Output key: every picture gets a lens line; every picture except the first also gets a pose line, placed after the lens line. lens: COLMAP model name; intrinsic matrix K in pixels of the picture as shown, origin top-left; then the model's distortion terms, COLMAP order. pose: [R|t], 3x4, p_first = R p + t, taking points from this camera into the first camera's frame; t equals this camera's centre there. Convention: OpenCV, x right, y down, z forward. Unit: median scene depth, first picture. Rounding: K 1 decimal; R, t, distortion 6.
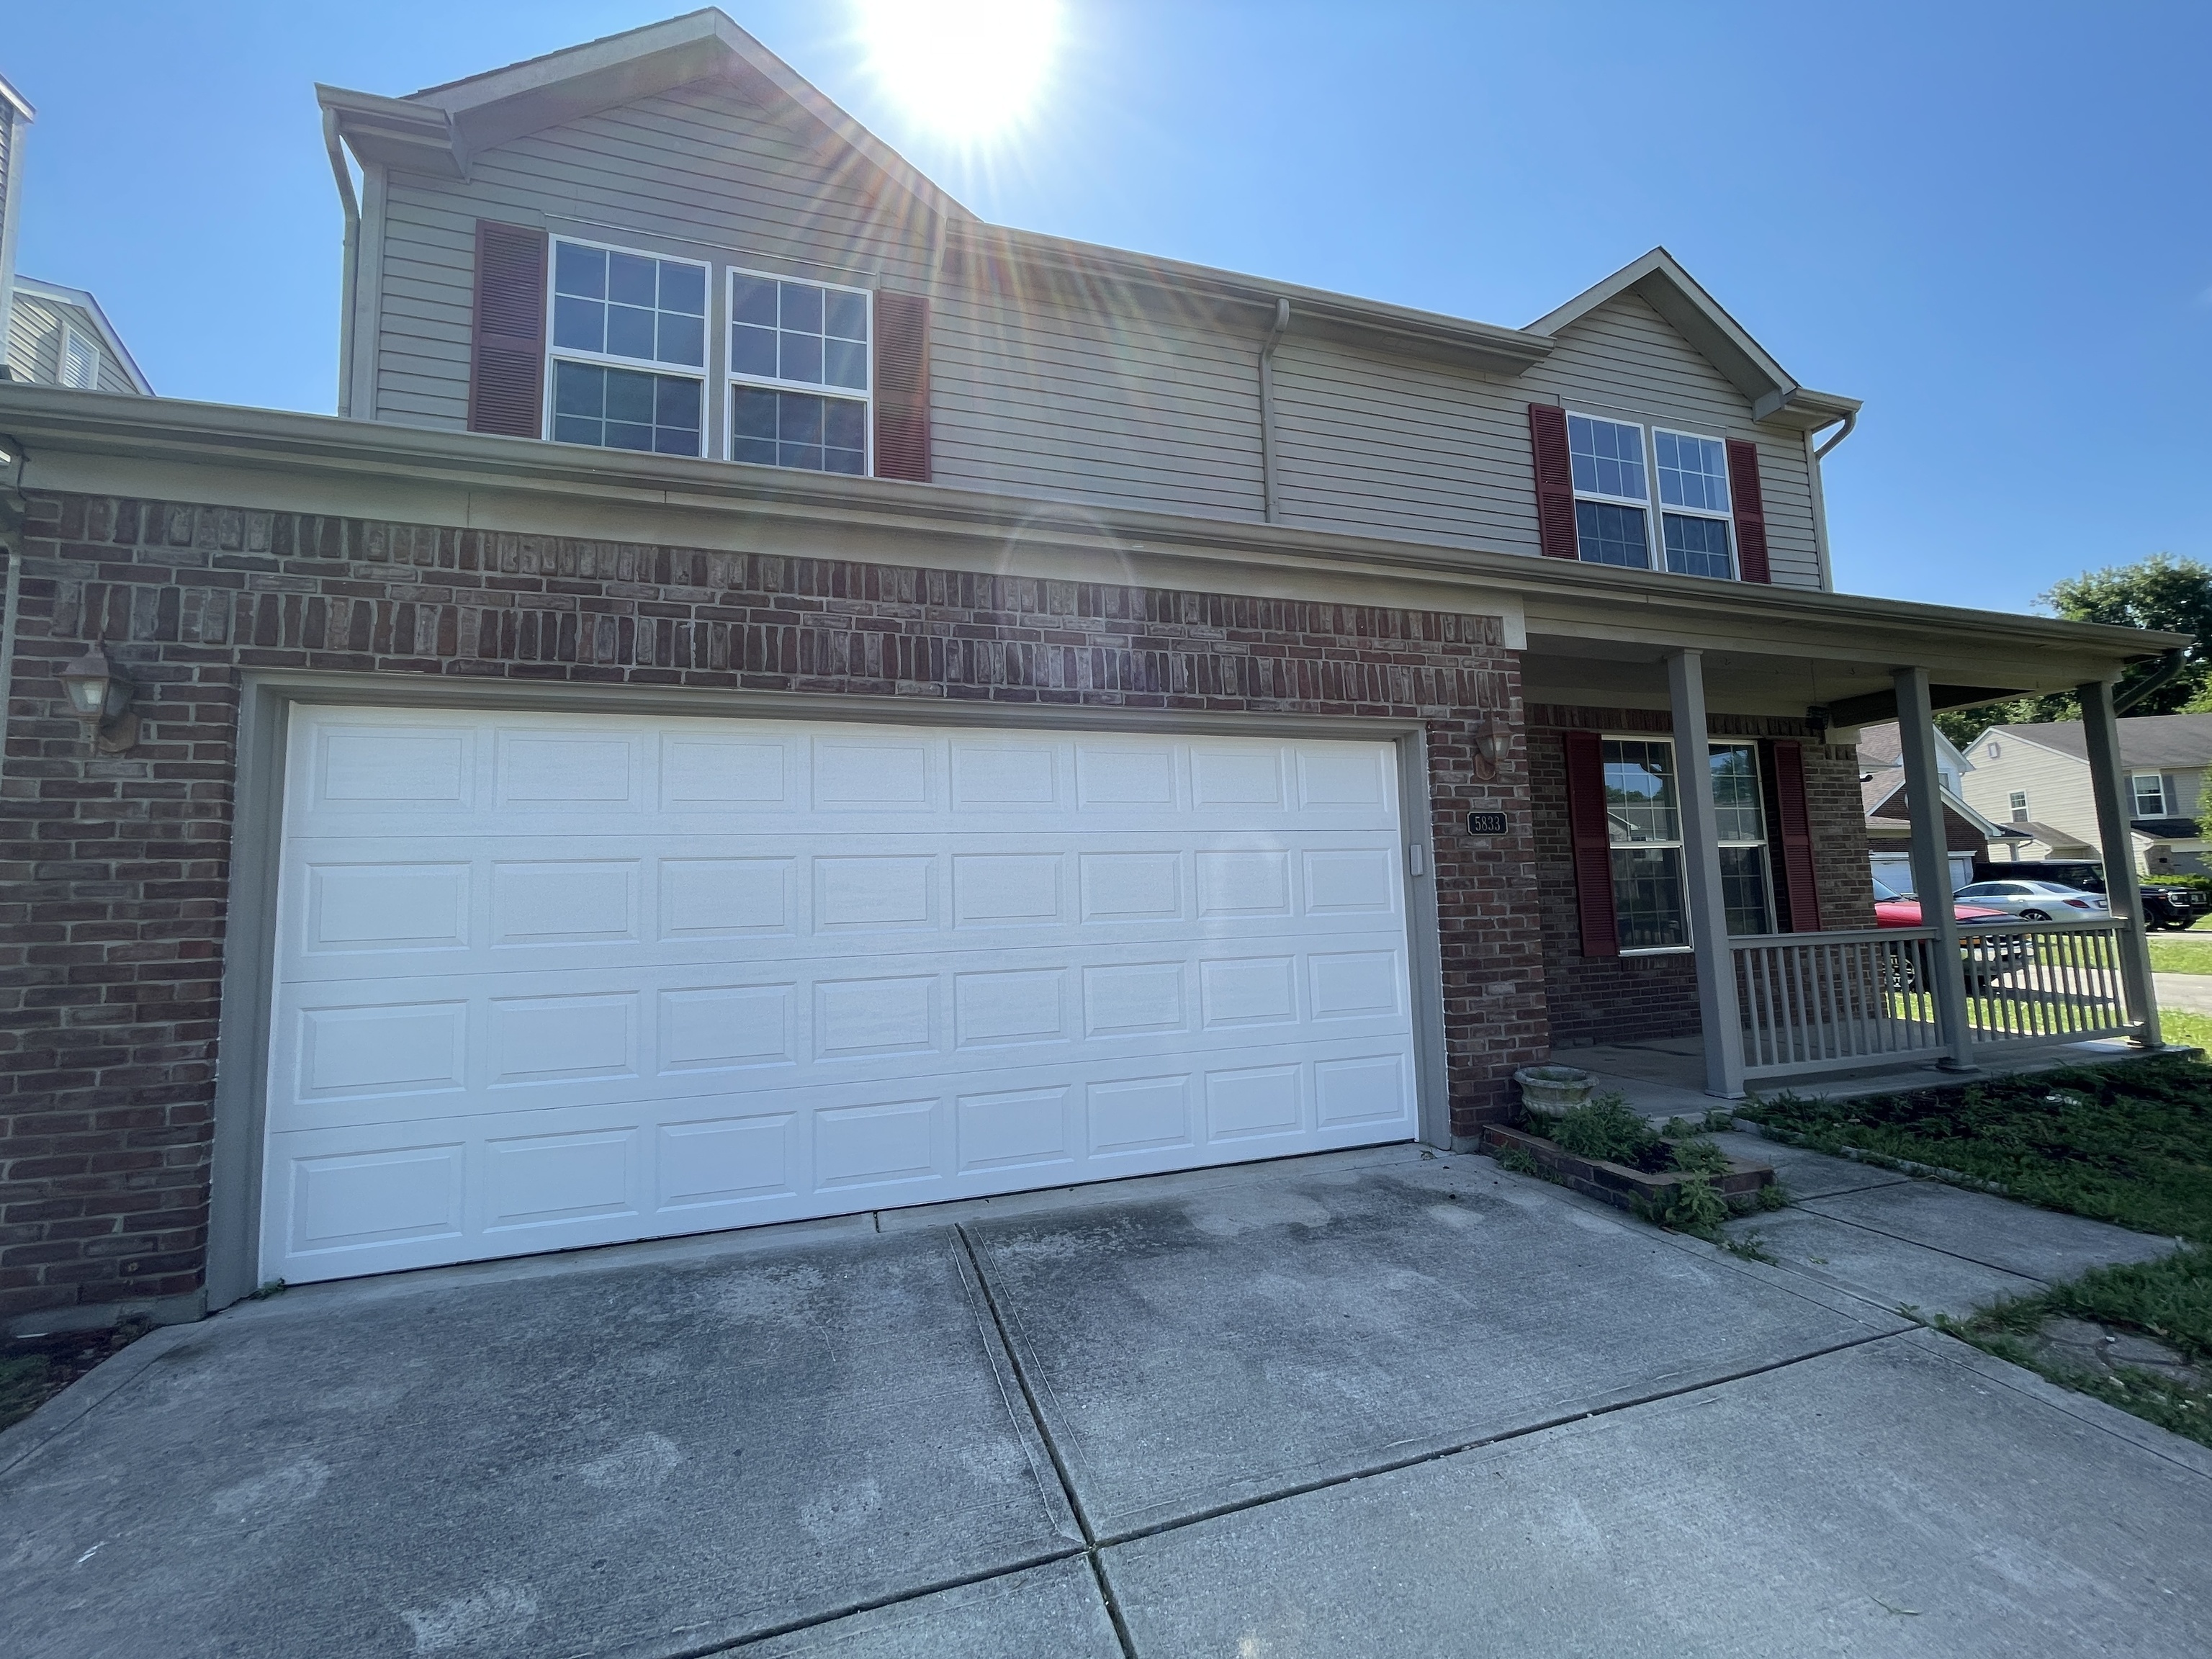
lens RADIAL K [[891.1, 0, 1099.3], [0, 891.1, 820.3], [0, 0, 1]] dist [-0.004279, 0.001685]
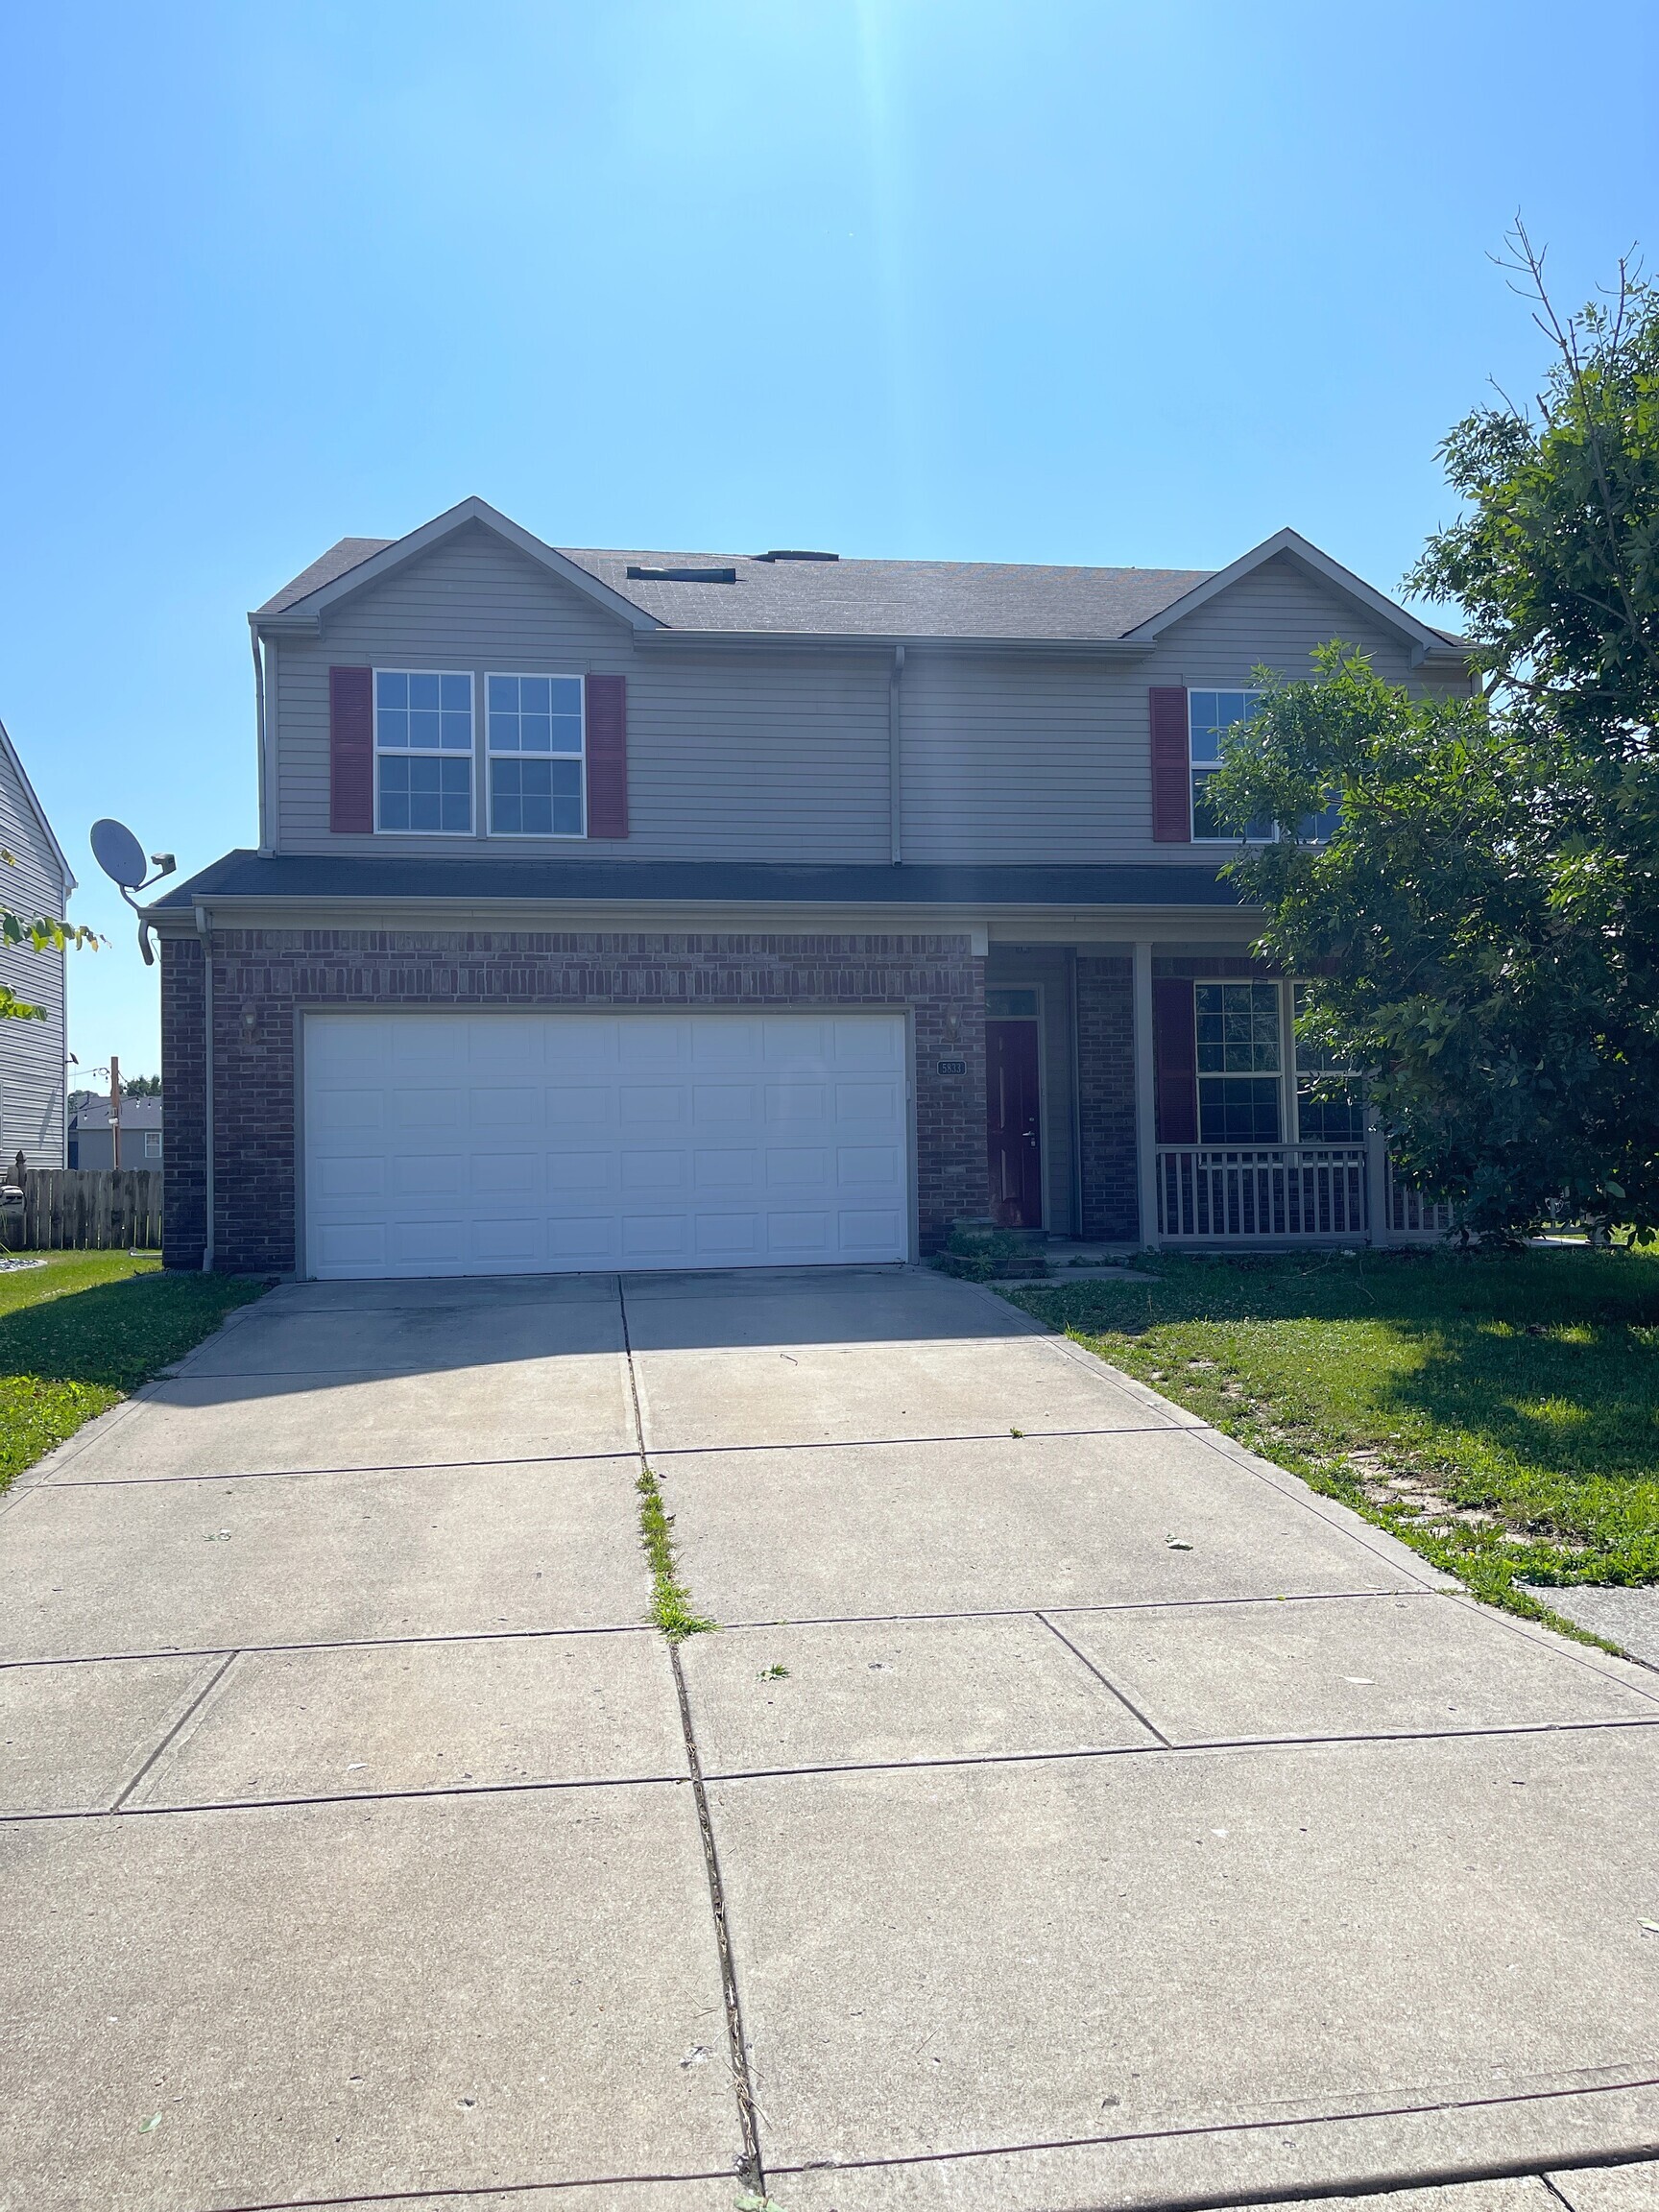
lens RADIAL K [[1669.1, 0, 832.4], [0, 1669.1, 1099.1], [0, 0, 1]] dist [0.055649, -0.035040]
pose [[0.987290, 0.008587, -0.158700, 0.772743], [0.002046, 0.997770, 0.066716, -0.155941], [0.158919, -0.066193, 0.985070, -2.200152]]
